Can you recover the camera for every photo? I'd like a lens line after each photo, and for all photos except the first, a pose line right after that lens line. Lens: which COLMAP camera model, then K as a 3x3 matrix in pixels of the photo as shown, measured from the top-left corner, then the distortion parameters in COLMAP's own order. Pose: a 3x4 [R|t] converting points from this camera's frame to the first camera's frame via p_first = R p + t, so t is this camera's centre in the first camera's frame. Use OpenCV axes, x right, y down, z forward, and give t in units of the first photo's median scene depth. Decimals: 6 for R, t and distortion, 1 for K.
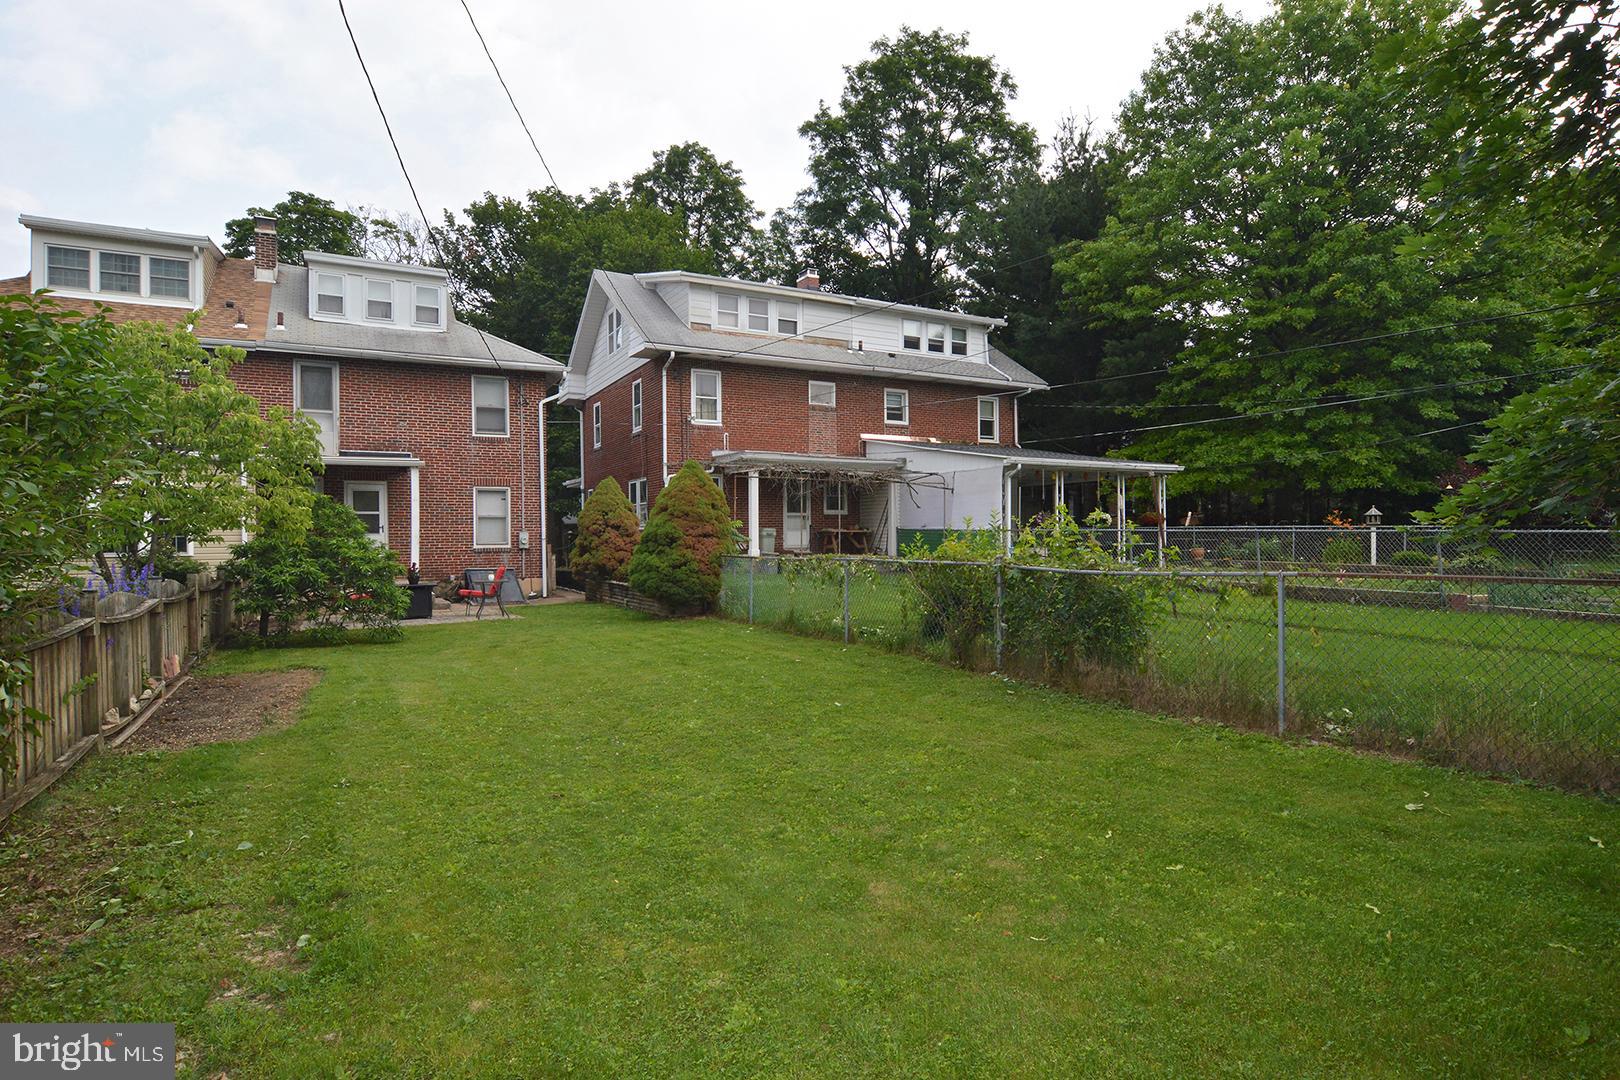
lens RADIAL K [[880.4, 0, 817.2], [0, 880.4, 547.0], [0, 0, 1]] dist [-0.006844, -0.010594]
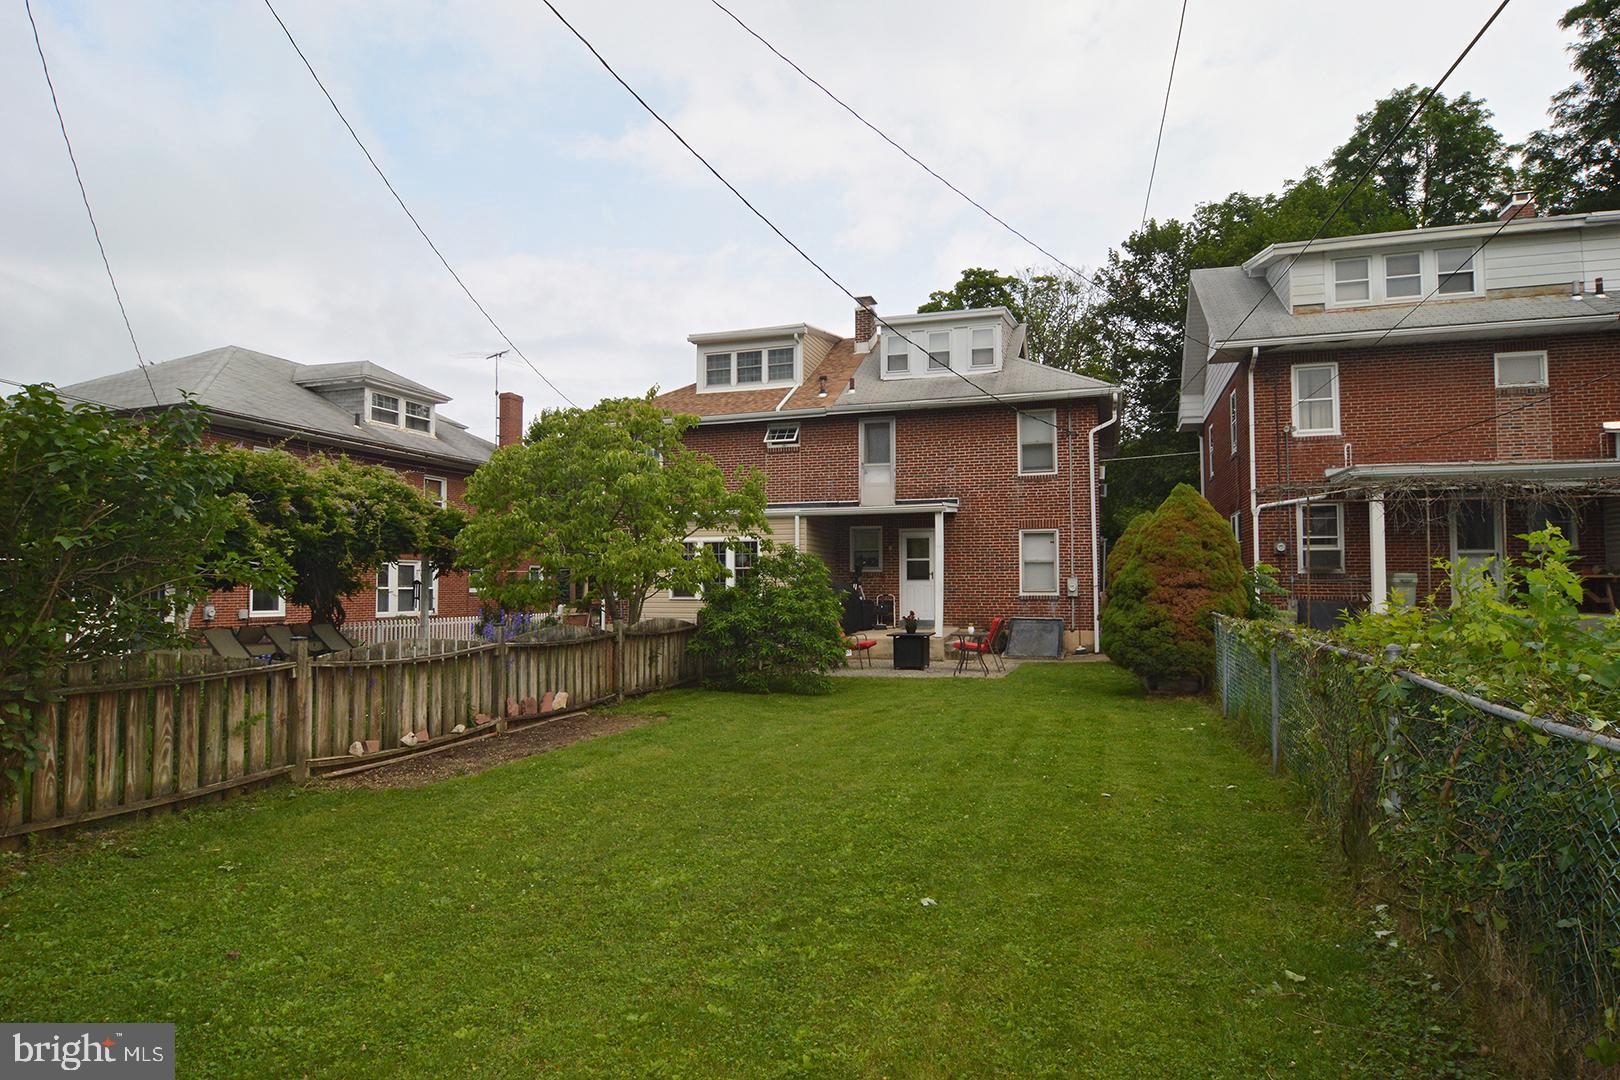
lens RADIAL K [[880.4, 0, 817.2], [0, 880.4, 547.0], [0, 0, 1]] dist [-0.006844, -0.010594]
pose [[0.686576, -0.024624, -0.726641, 0.136537], [-0.009741, 0.999025, -0.043058, -0.007726], [0.726992, 0.036641, 0.685667, 0.196611]]
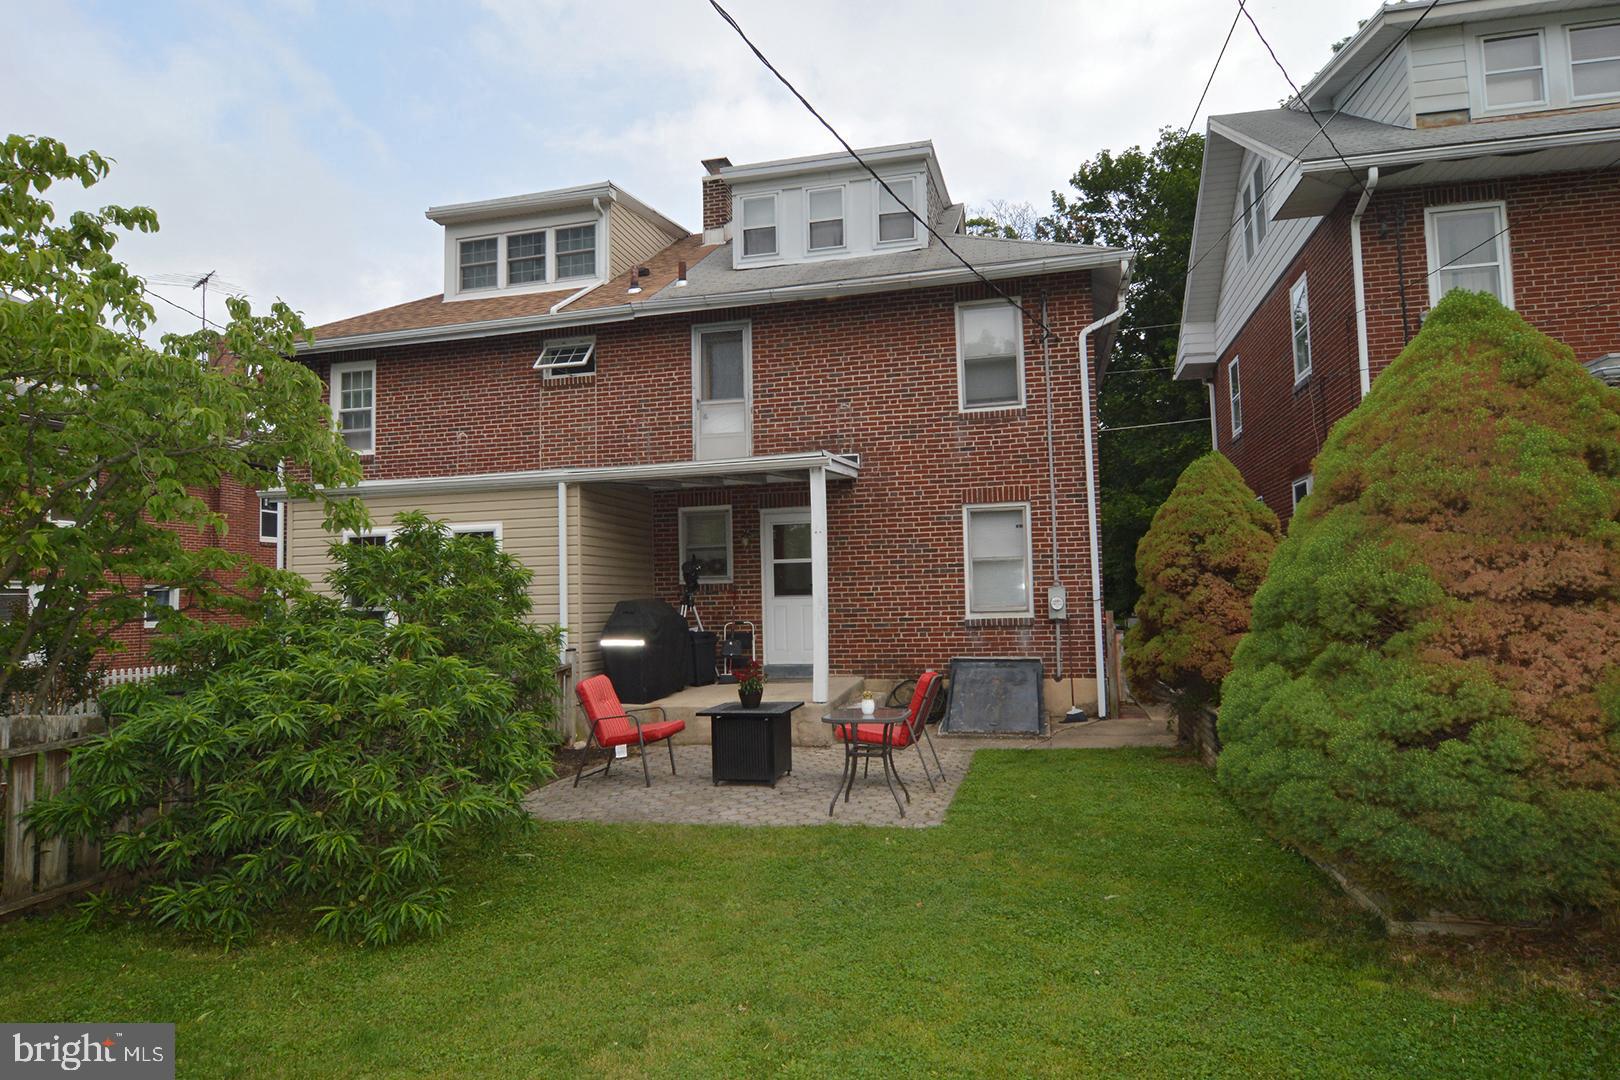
lens RADIAL K [[904.9, 0, 816.0], [0, 904.9, 547.6], [0, 0, 1]] dist [-0.003860, -0.013039]
pose [[0.740147, -0.048986, -0.670658, -0.082106], [0.011155, 0.998100, -0.060593, -0.009649], [0.672352, 0.037366, 0.739288, 0.510737]]
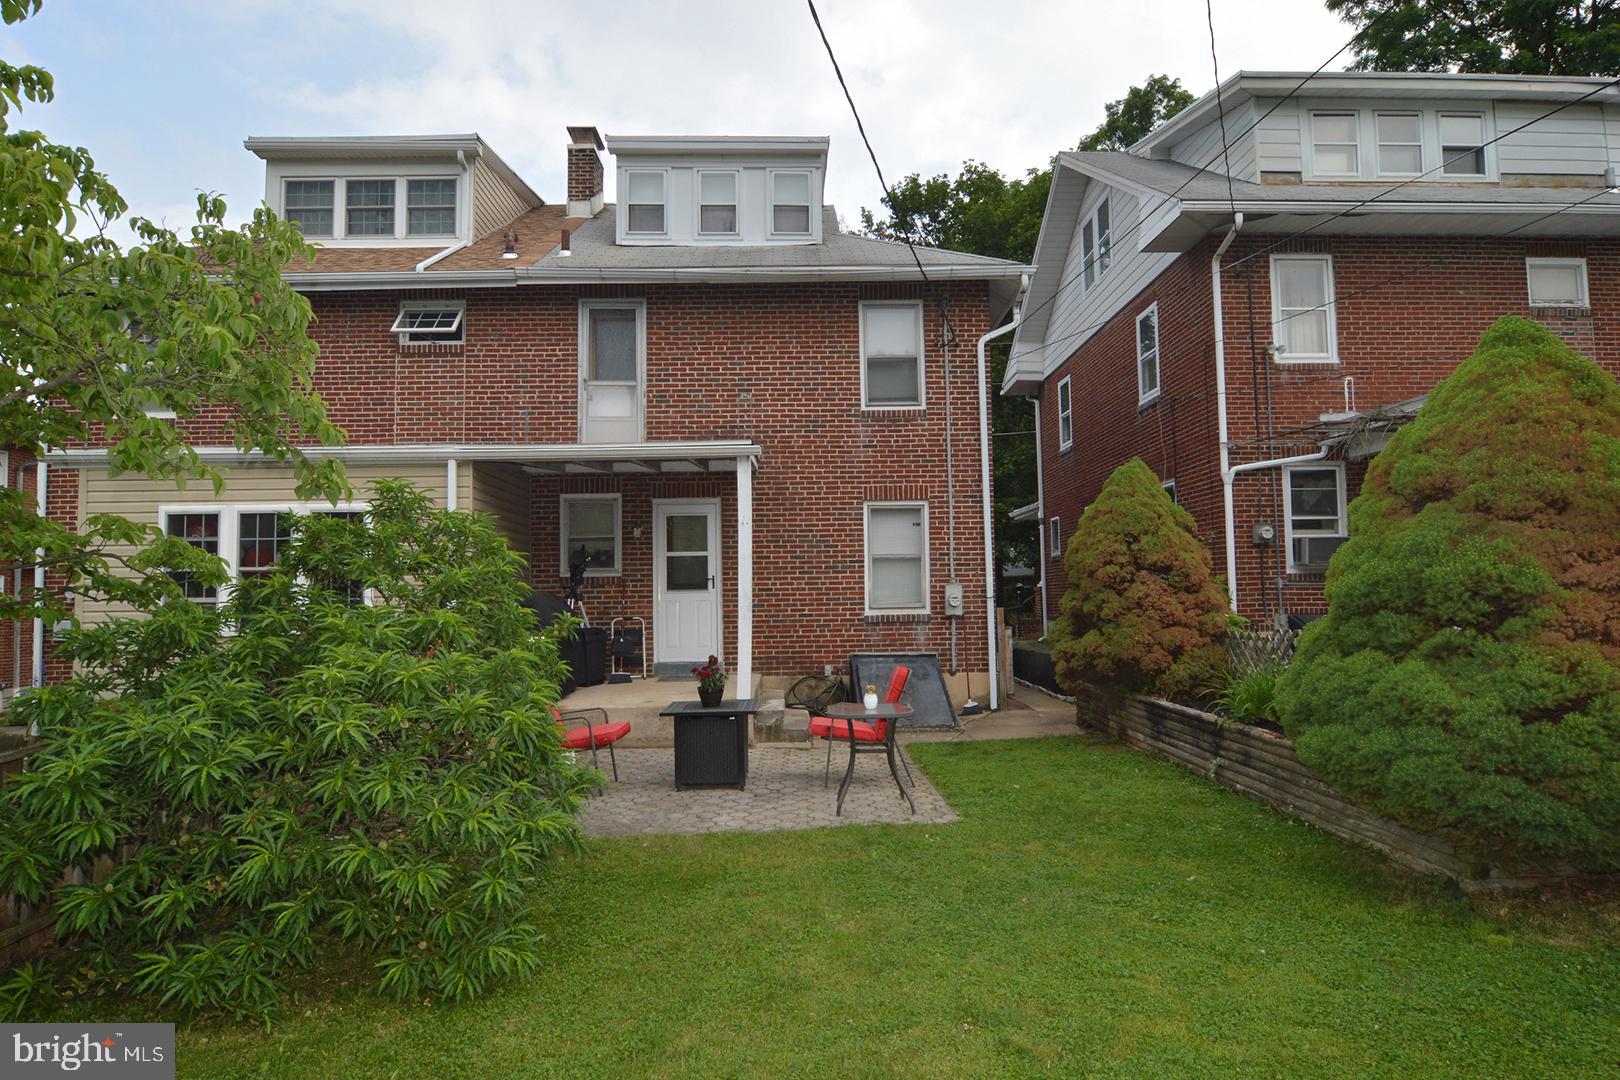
lens RADIAL K [[896.5, 0, 816.1], [0, 896.5, 548.1], [0, 0, 1]] dist [-0.005541, -0.011056]
pose [[0.887955, -0.030938, -0.458889, -0.157457], [0.003822, 0.998197, -0.059902, -0.006890], [0.459915, 0.051437, 0.886472, 0.478939]]
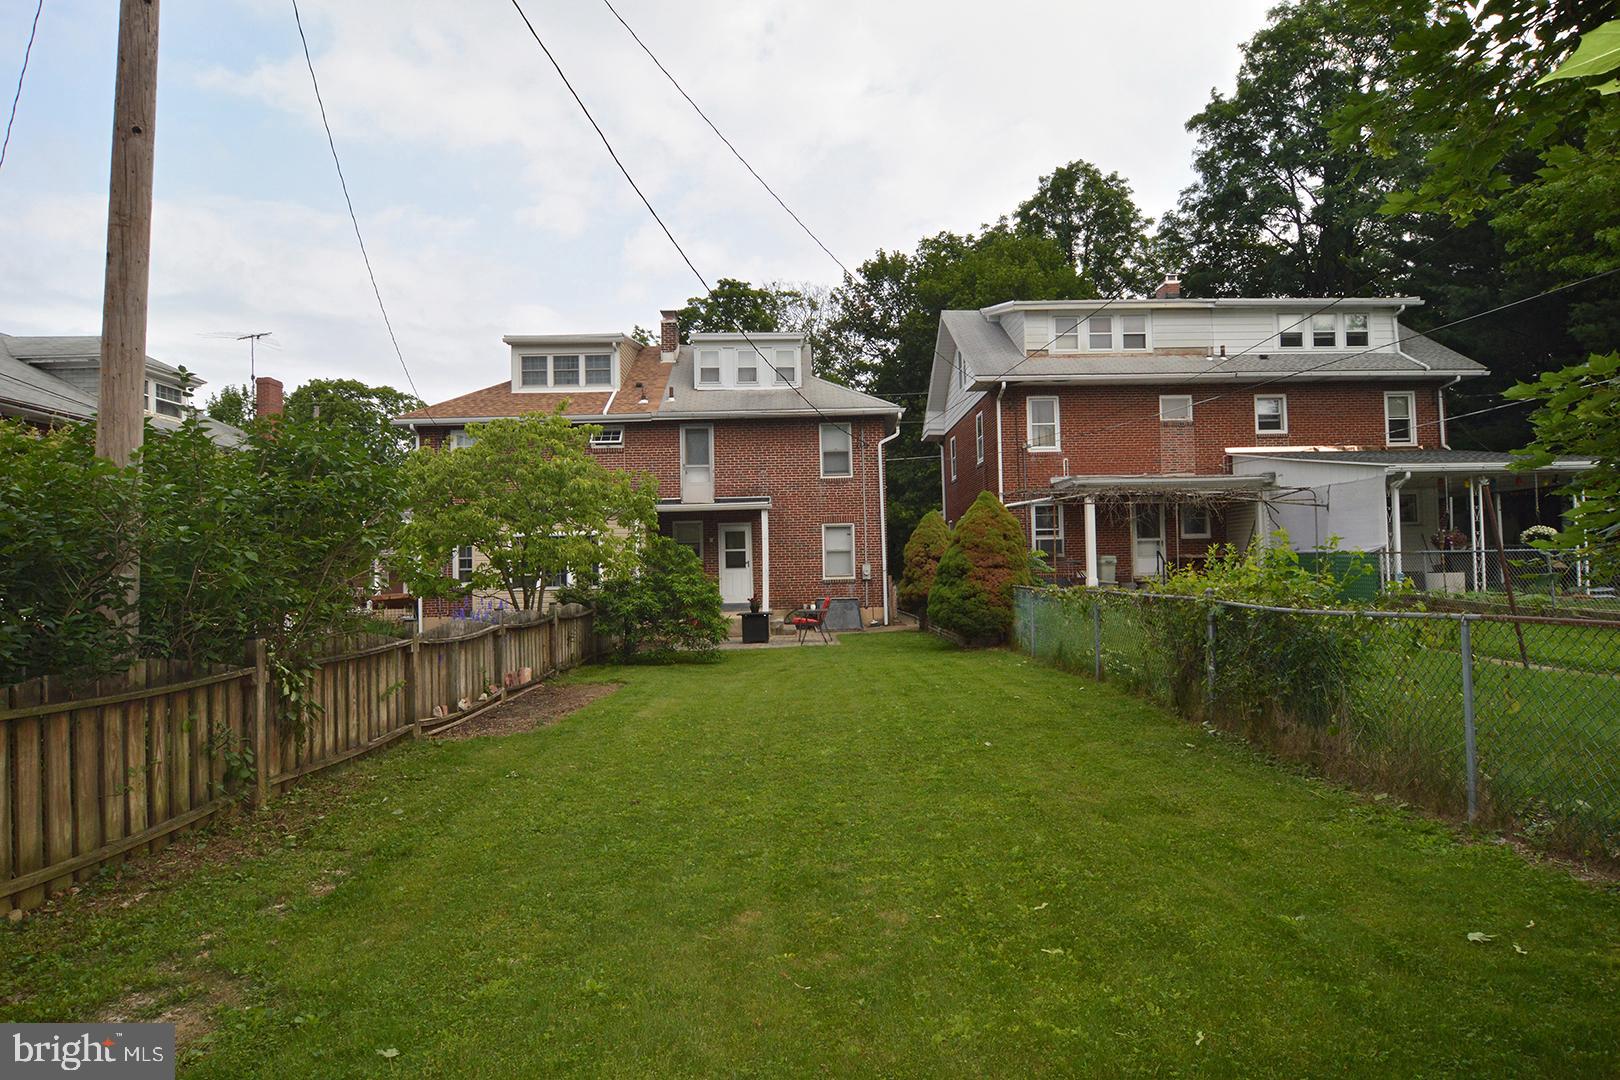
lens RADIAL K [[880.4, 0, 817.2], [0, 880.4, 547.0], [0, 0, 1]] dist [-0.006844, -0.010594]
pose [[0.887029, -0.025780, -0.460994, 0.109713], [0.011995, 0.999390, -0.032808, -0.003465], [0.461559, 0.023572, 0.886796, 0.015332]]
